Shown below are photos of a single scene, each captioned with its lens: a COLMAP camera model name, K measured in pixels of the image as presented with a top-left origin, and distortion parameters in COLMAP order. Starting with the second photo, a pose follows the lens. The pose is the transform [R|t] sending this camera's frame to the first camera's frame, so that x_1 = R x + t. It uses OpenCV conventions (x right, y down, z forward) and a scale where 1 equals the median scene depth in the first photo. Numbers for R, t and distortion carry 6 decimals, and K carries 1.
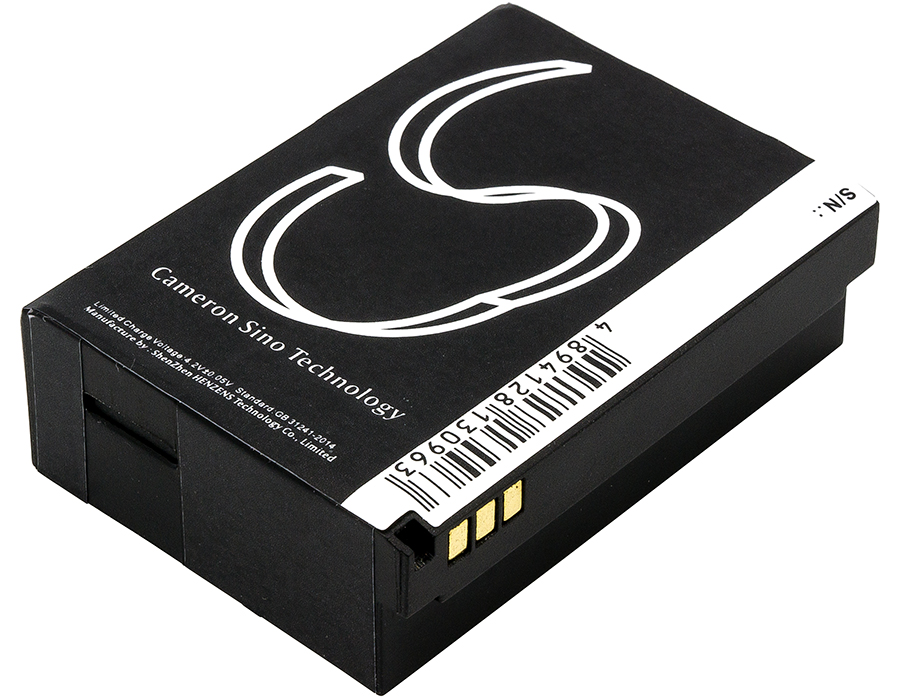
lens RADIAL K [[3991.5, 0, 450.0], [0, 3991.5, 349.8], [0, 0, 1]] dist [-0.116313, 0.000000]
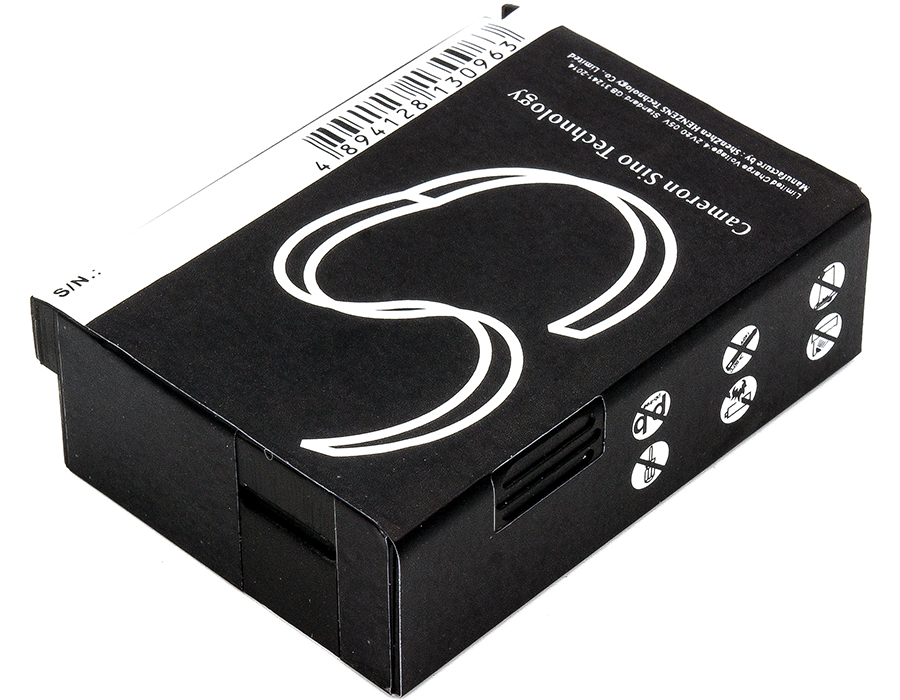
lens RADIAL K [[3991.5, 0, 450.2], [0, 3991.5, 350.0], [0, 0, 1]] dist [-0.116313, 0.000000]
pose [[-0.999708, -0.013281, 0.020195, -0.018456], [0.018132, 0.140403, 0.989928, -1.074139], [-0.015983, 0.990005, -0.140121, 1.213072]]
